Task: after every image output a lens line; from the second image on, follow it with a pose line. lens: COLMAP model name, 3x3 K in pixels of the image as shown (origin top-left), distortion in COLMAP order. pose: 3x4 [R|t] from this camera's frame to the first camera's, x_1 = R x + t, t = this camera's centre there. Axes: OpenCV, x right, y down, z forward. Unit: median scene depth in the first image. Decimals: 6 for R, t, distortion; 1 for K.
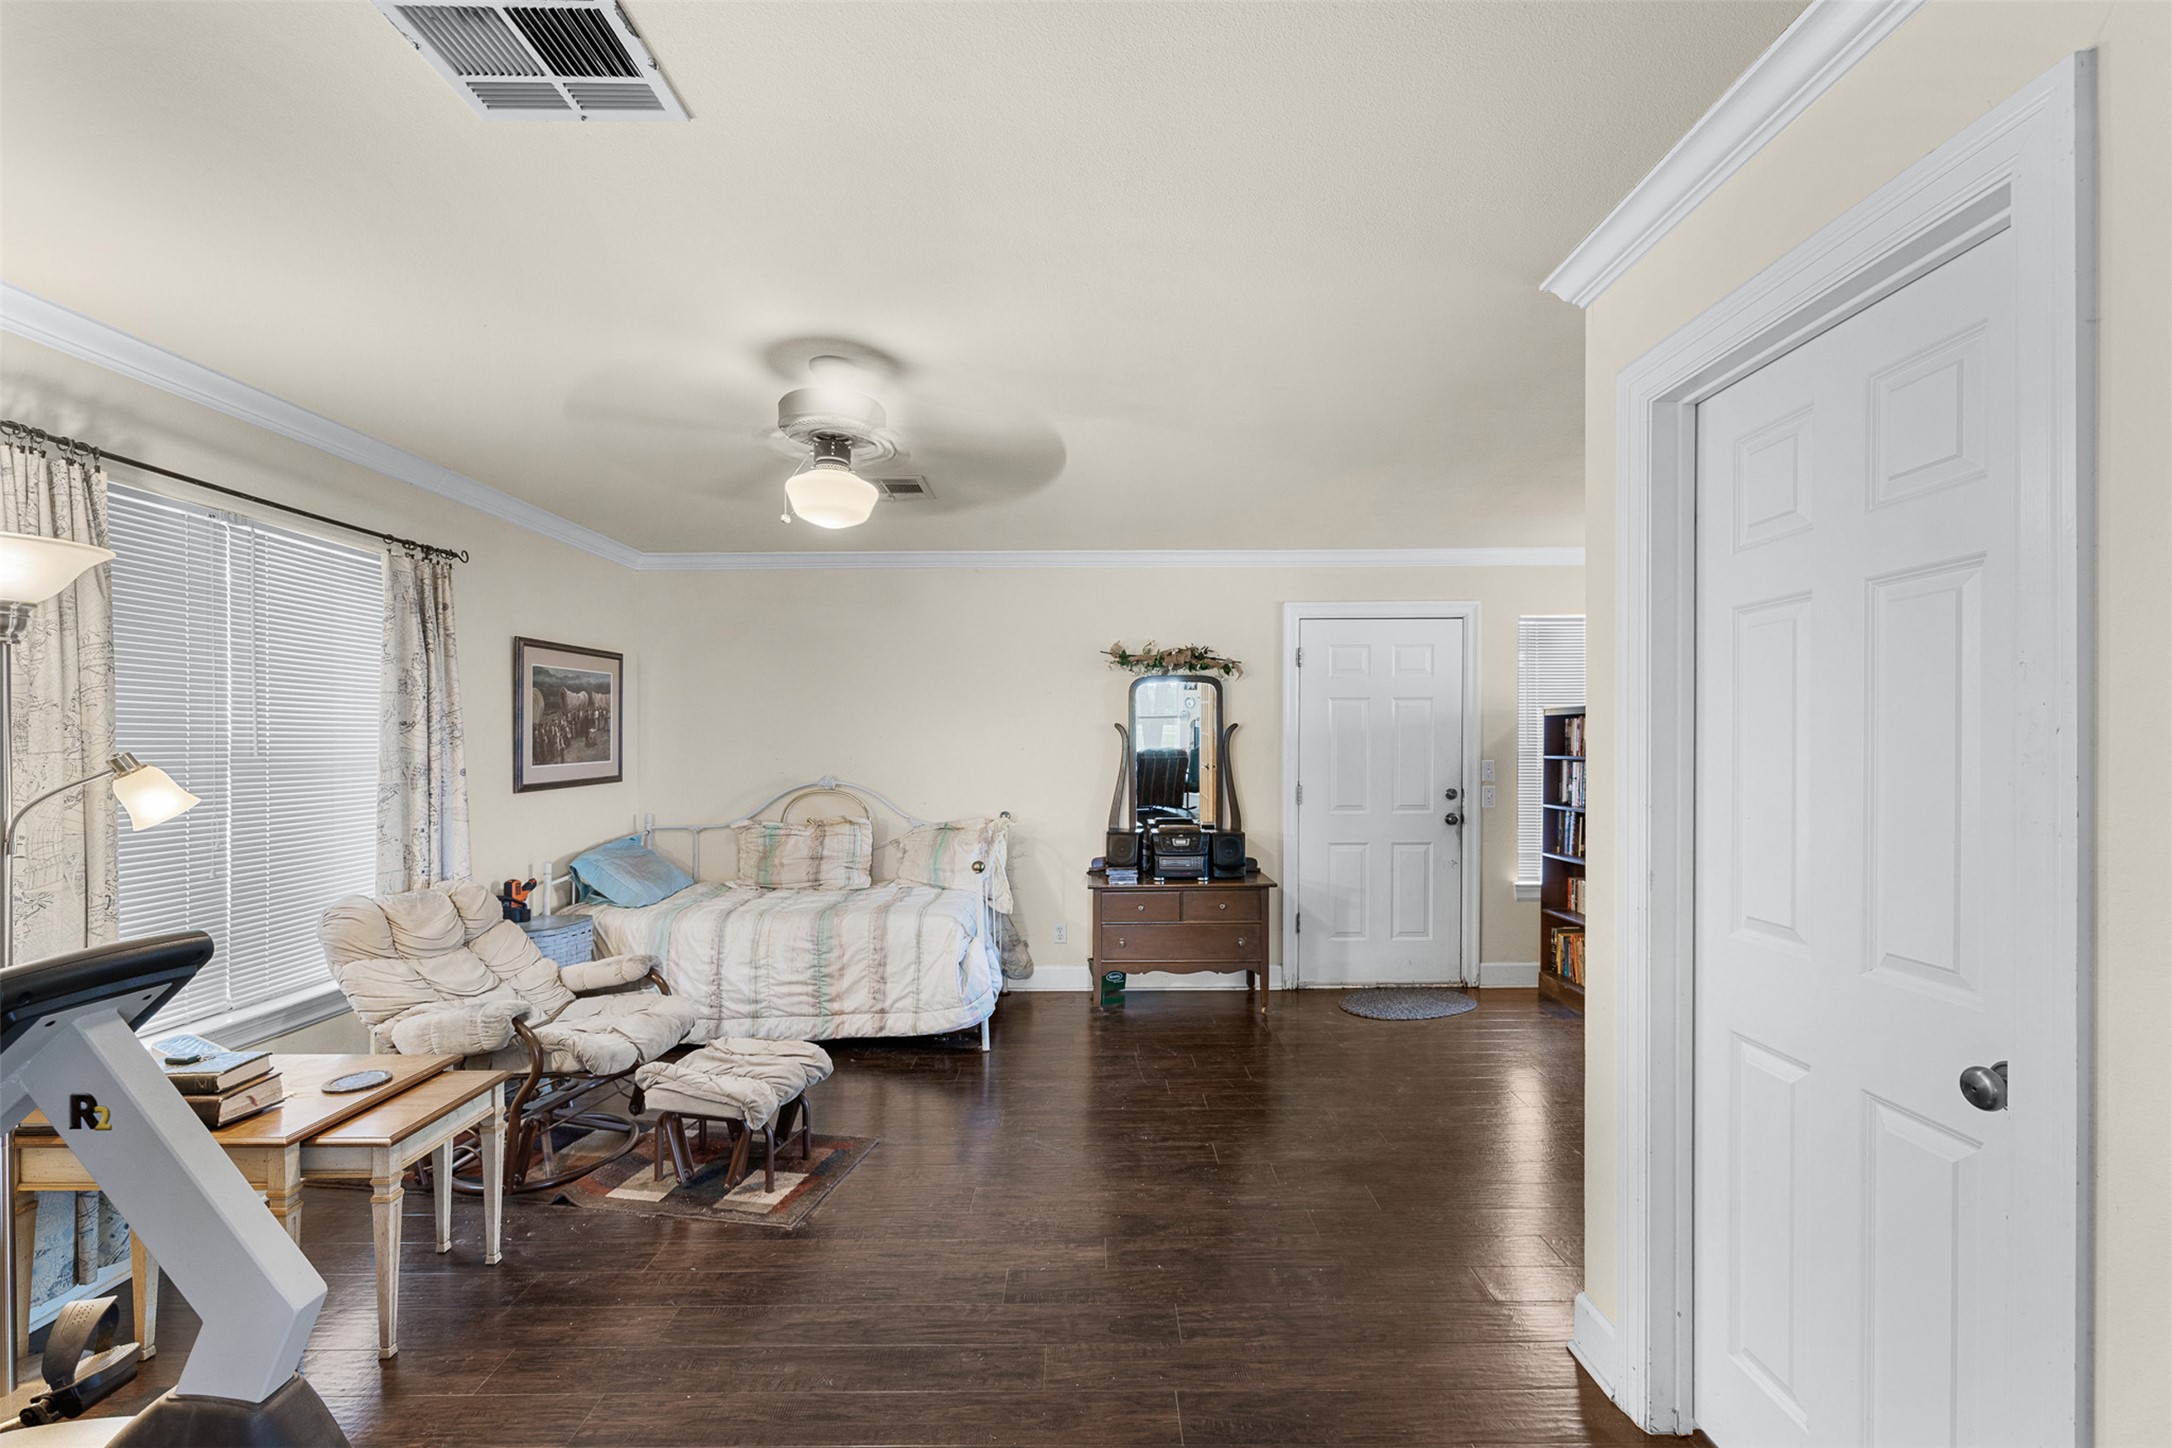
lens RADIAL K [[916.4, 0, 1086.6], [0, 916.4, 744.3], [0, 0, 1]] dist [0.003071, -0.001143]
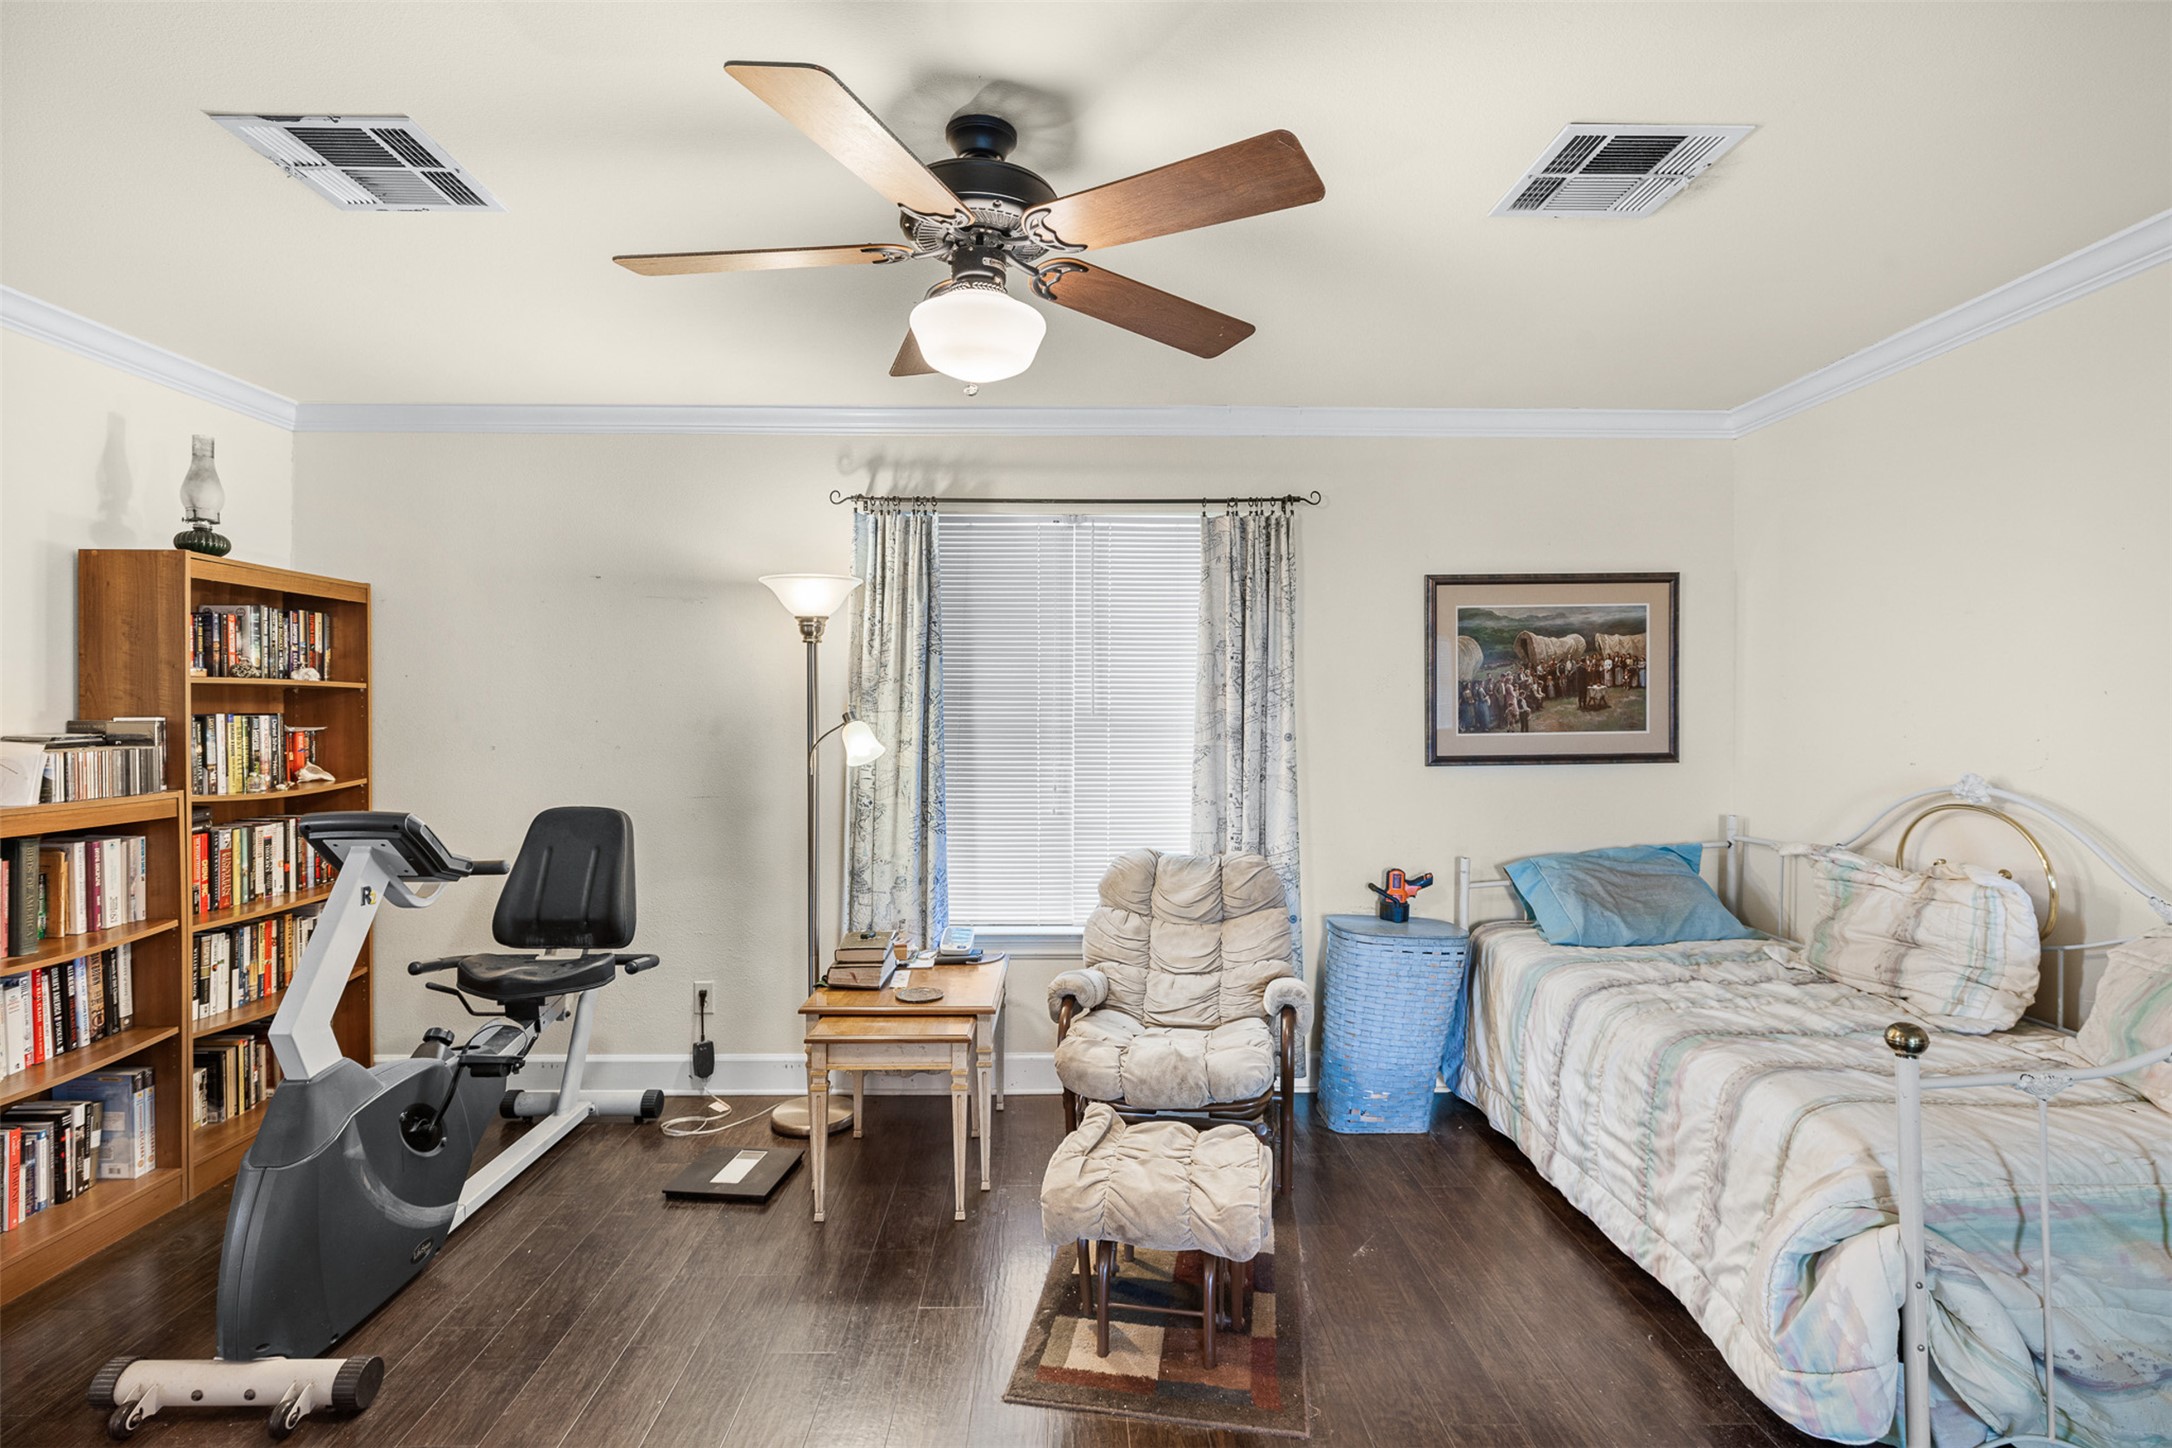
lens RADIAL K [[1047.7, 0, 1082.6], [0, 1047.7, 704.4], [0, 0, 1]] dist [0.000546, -0.000086]
pose [[0.020202, -0.002483, -0.999793, 0.304400], [-0.002537, 0.999994, -0.002535, 0.001064], [0.999793, 0.002588, 0.020195, 0.664718]]
